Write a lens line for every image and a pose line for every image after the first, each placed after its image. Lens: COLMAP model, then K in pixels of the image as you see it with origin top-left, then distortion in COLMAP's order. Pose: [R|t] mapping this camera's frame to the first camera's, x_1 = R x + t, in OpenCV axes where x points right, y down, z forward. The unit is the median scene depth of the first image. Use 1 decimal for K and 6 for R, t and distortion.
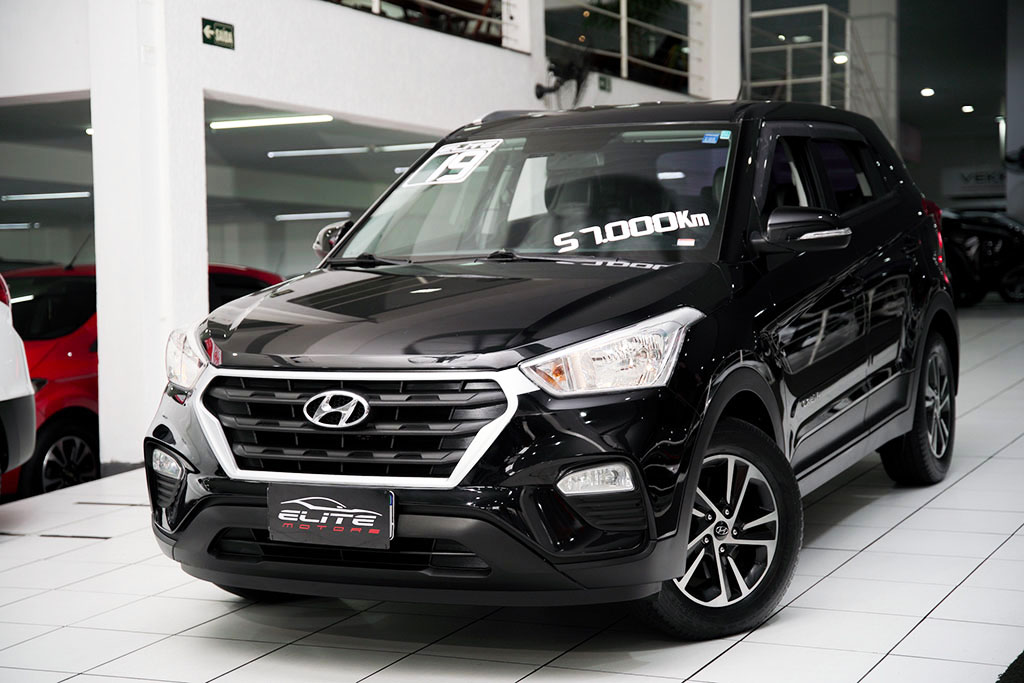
lens RADIAL K [[1764.7, 0, 512.0], [0, 1764.7, 341.5], [0, 0, 1]] dist [0.017640, 0.009443]
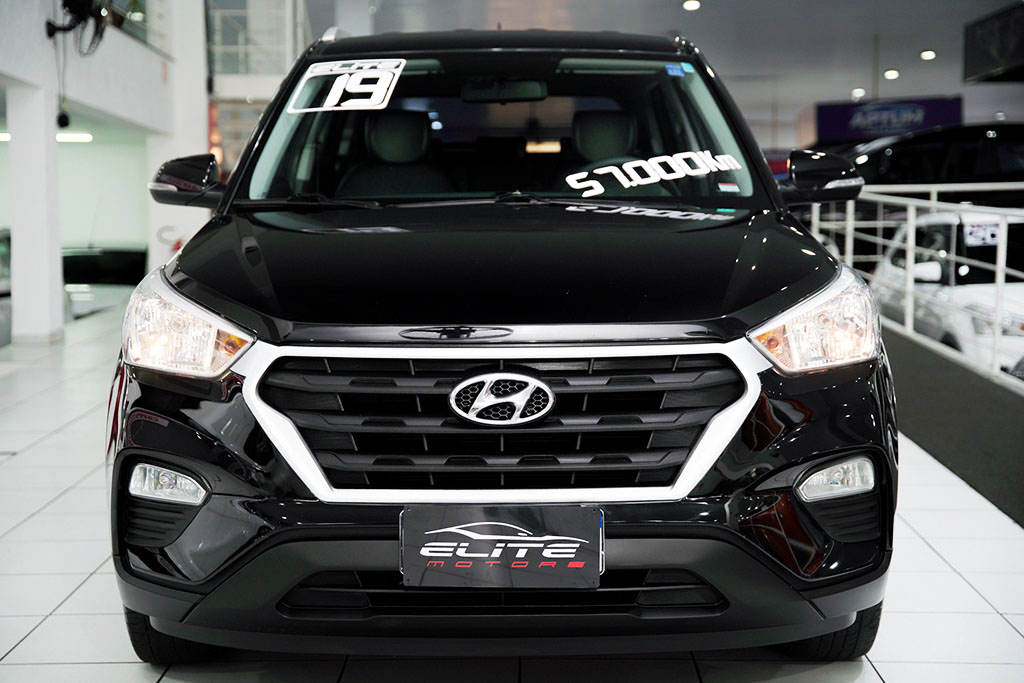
lens RADIAL K [[1623.7, 0, 512.0], [0, 1623.7, 341.5], [0, 0, 1]] dist [0.126928, 0.035197]
pose [[0.896109, -0.015098, 0.443578, -0.393665], [0.006722, 0.999768, 0.020448, 0.000869], [-0.443784, -0.015342, 0.896002, 0.400269]]
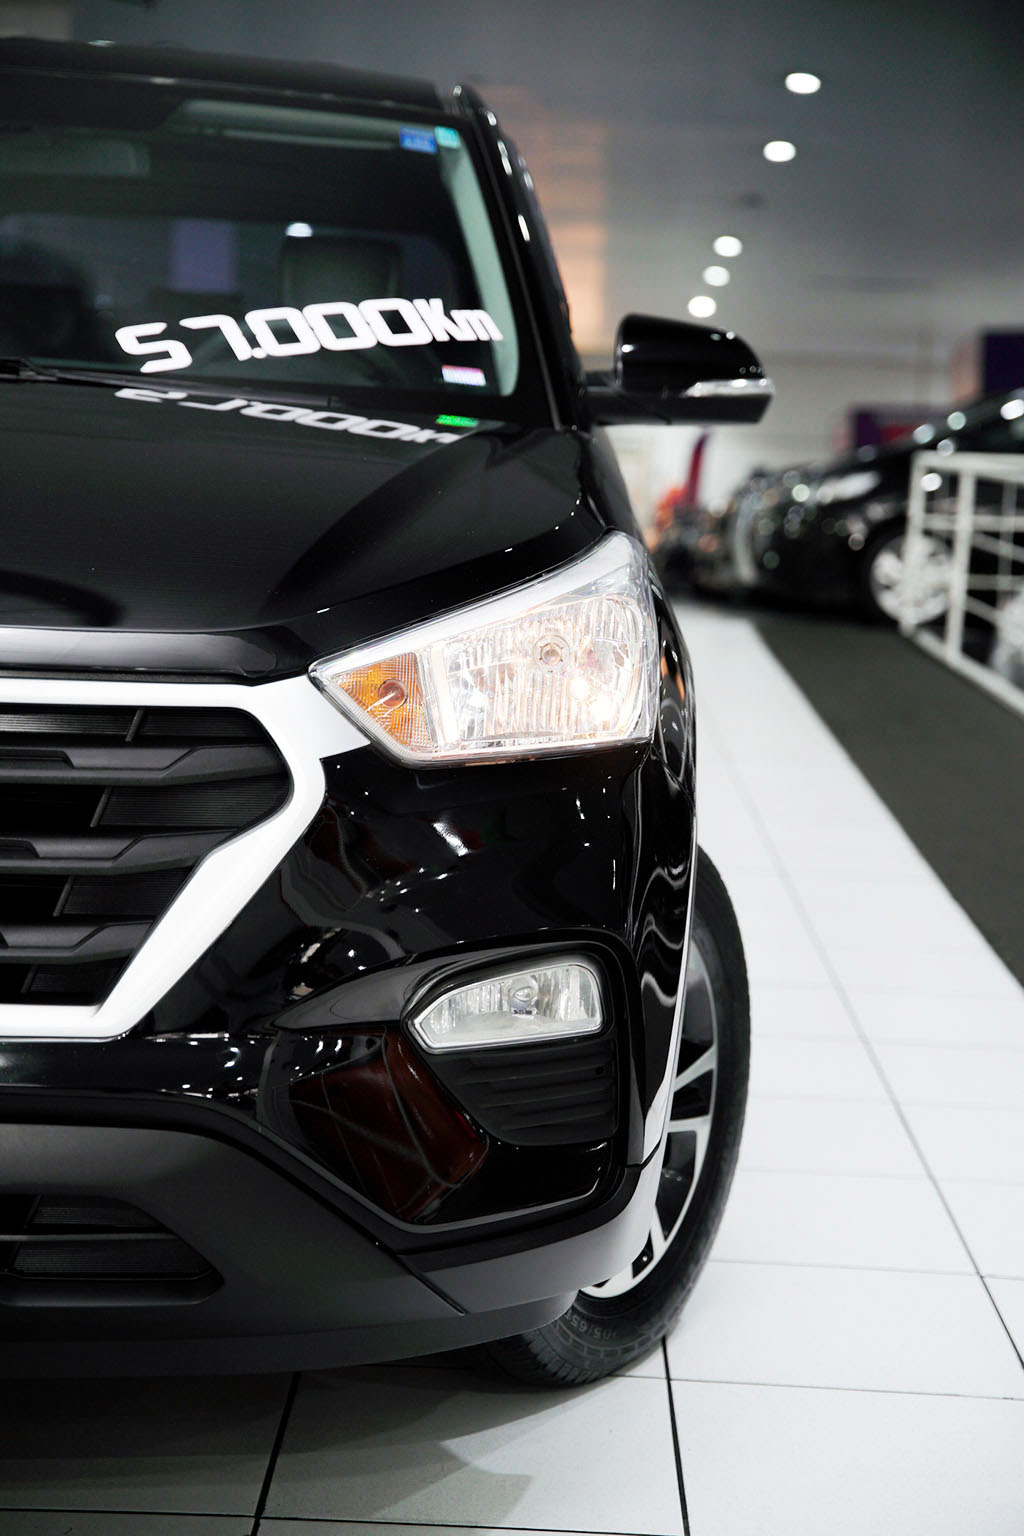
lens RADIAL K [[2712.0, 0, 557.8], [0, 2712.0, 710.6], [0, 0, 1]] dist [0.115225, 0.066063]
pose [[0.890044, 0.035296, 0.454506, -0.187037], [-0.049639, 0.998574, 0.019658, 0.008227], [-0.453164, -0.040058, 0.890527, 0.501114]]
